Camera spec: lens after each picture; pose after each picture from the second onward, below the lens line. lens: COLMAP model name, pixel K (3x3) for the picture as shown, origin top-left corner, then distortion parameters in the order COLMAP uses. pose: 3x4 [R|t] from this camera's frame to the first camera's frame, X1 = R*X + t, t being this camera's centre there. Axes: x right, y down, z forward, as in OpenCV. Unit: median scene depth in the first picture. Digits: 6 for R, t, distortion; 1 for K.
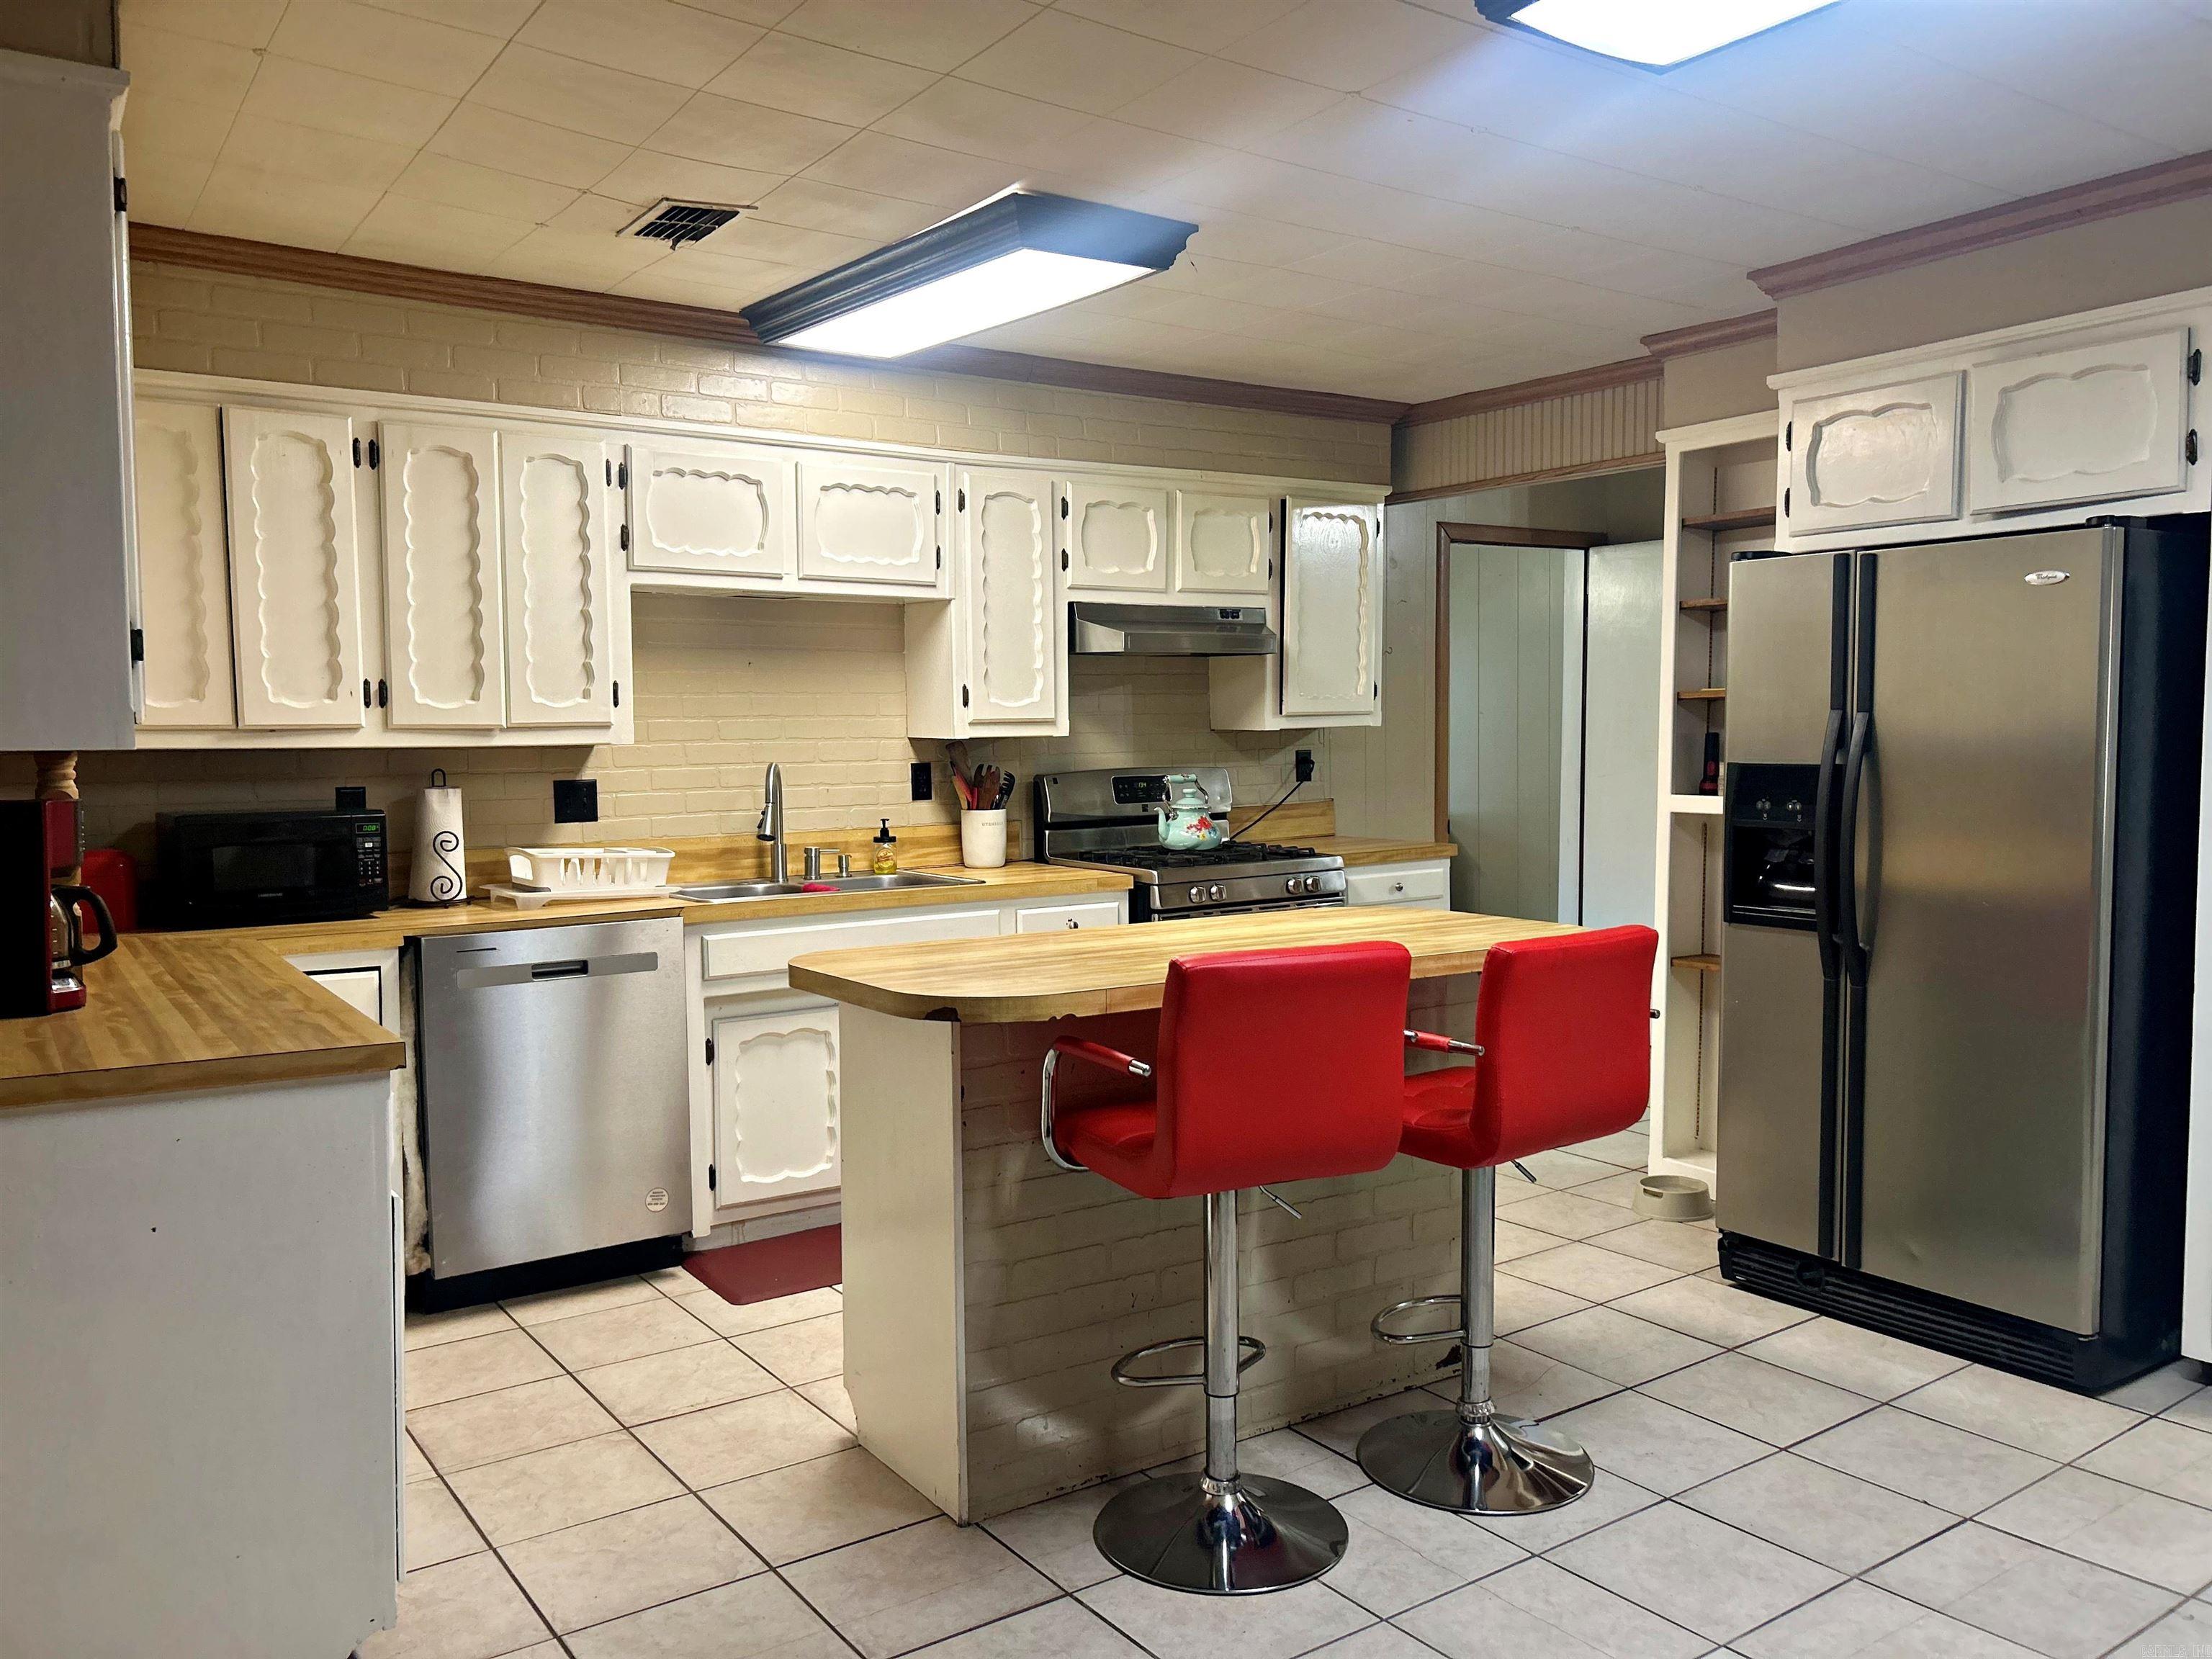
lens RADIAL K [[1668.1, 0, 1120.7], [0, 1668.1, 839.0], [0, 0, 1]] dist [0.059785, -0.068242]
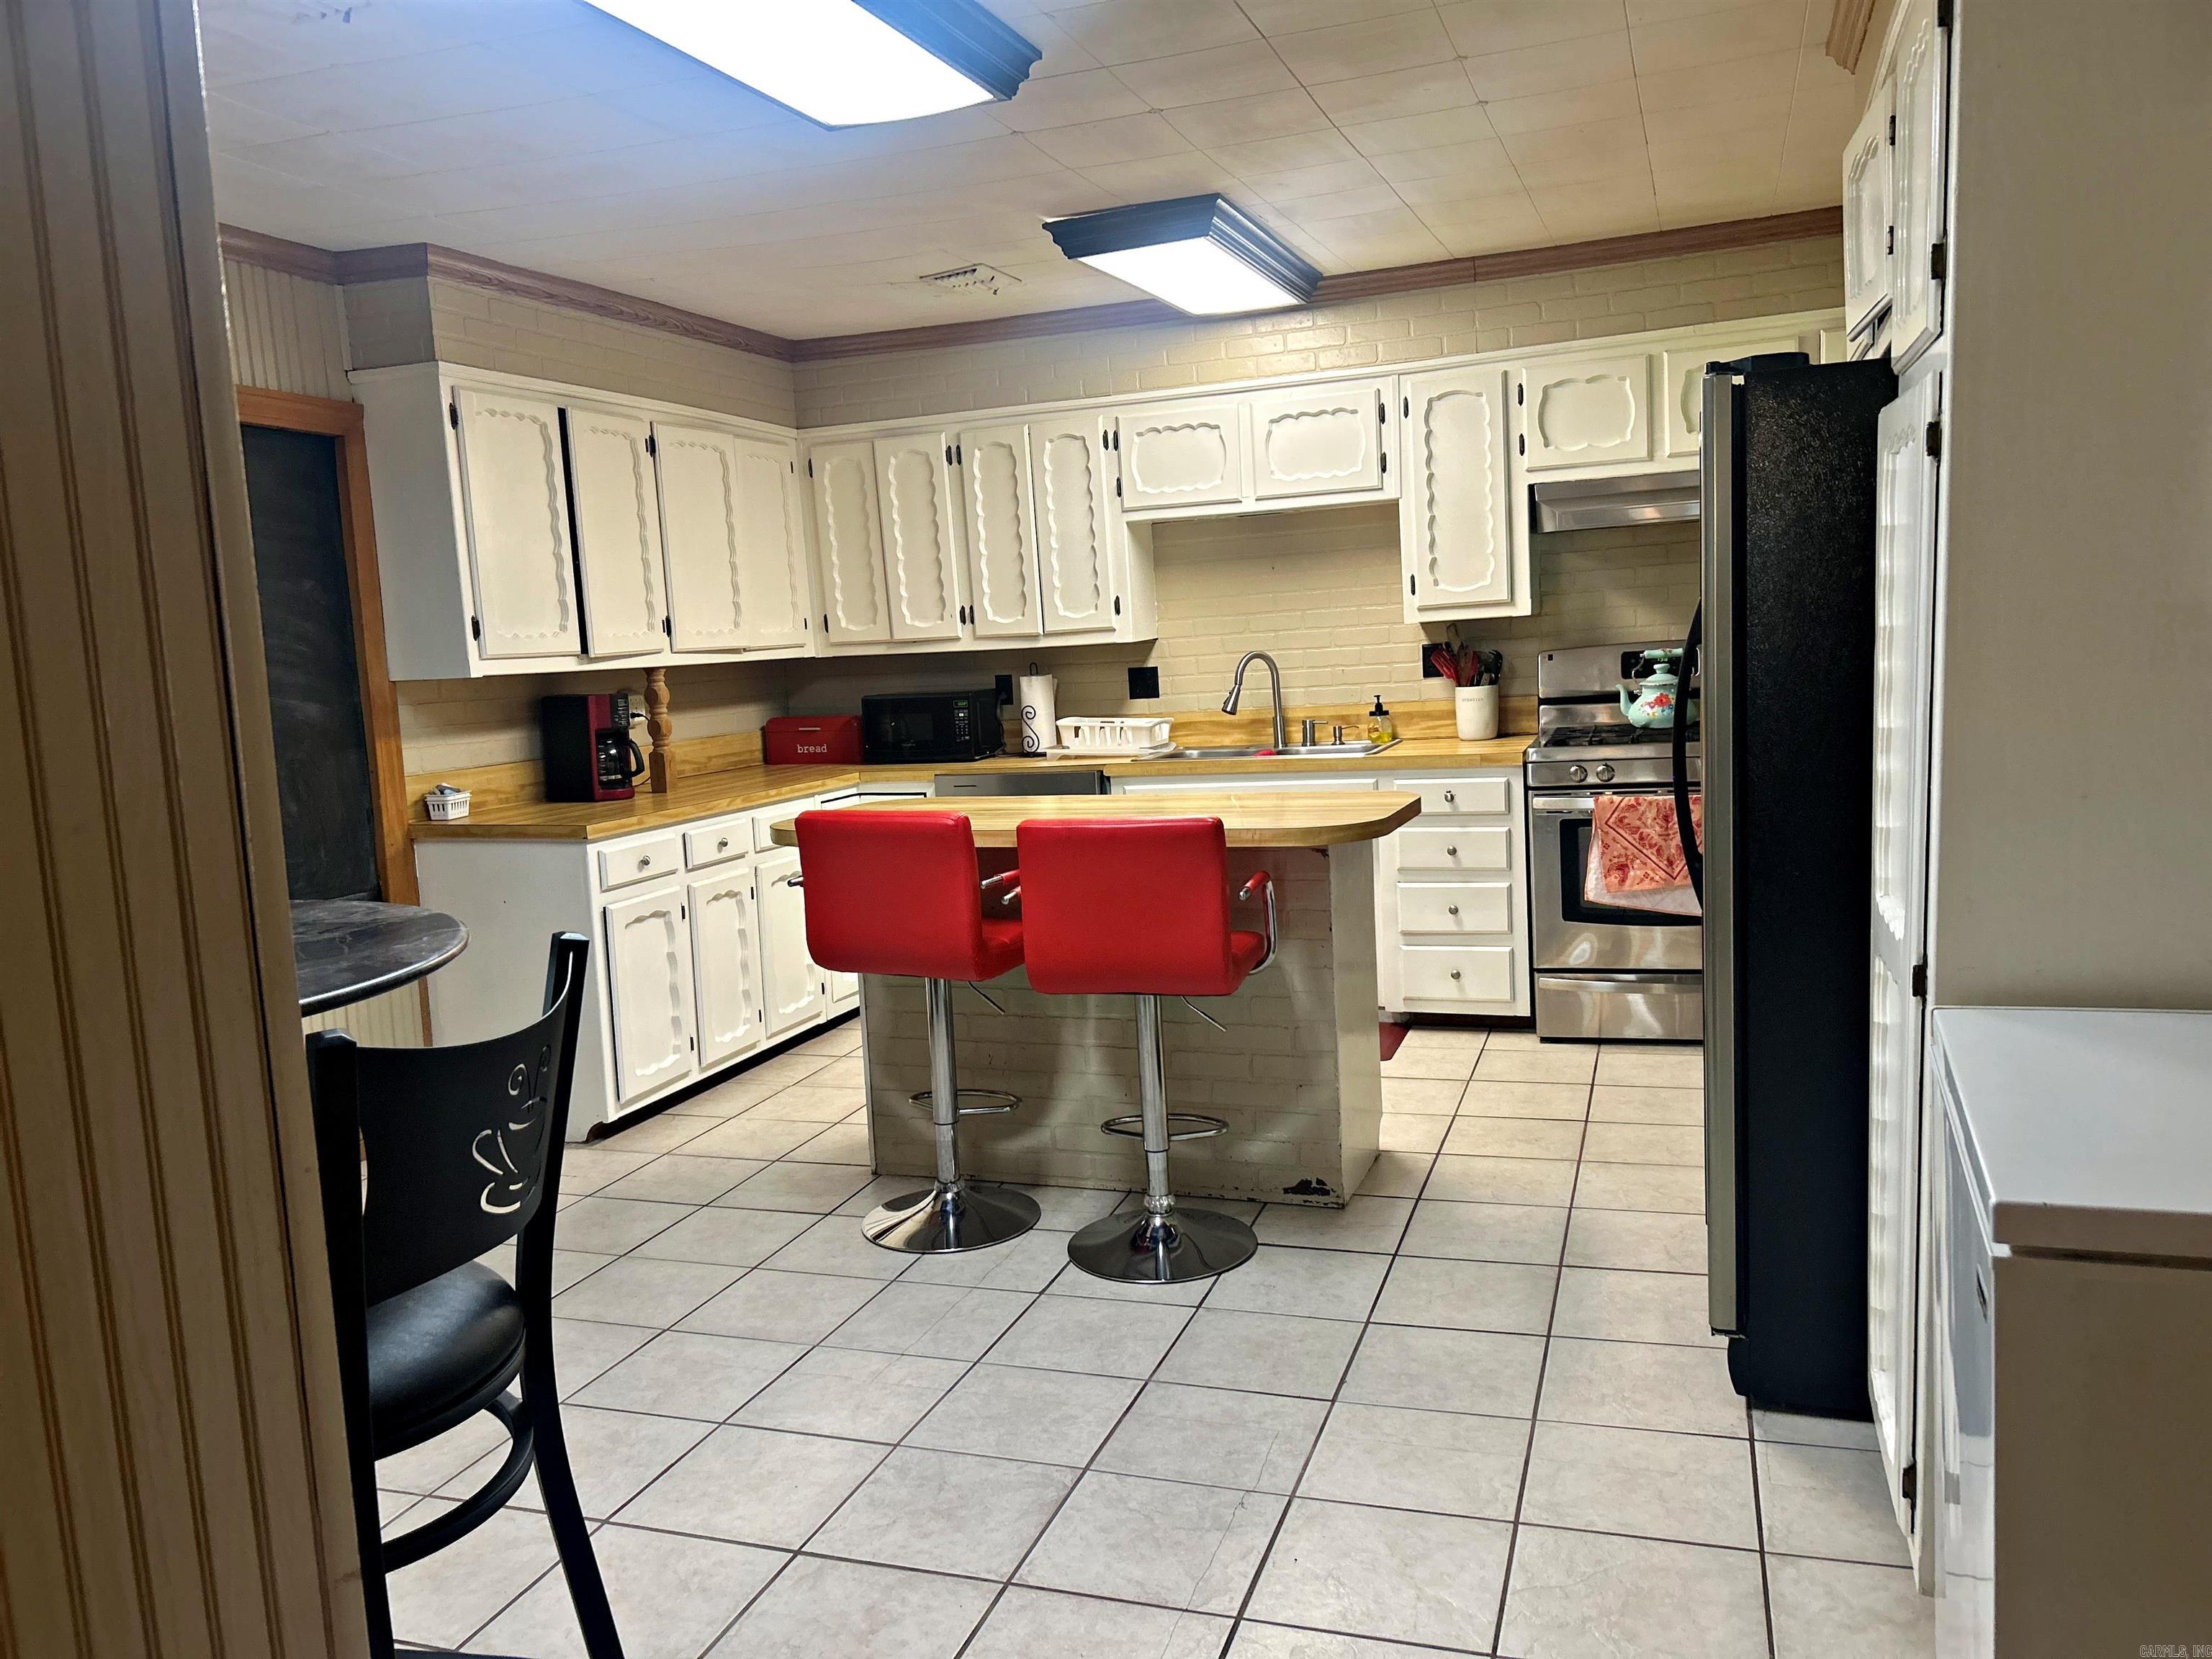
lens RADIAL K [[1668.1, 0, 1112.2], [0, 1668.1, 852.7], [0, 0, 1]] dist [0.059785, -0.068242]
pose [[0.580057, 0.083907, -0.810243, 0.754667], [-0.002448, 0.994856, 0.101273, -0.022171], [0.814572, -0.056761, 0.577279, 0.192564]]
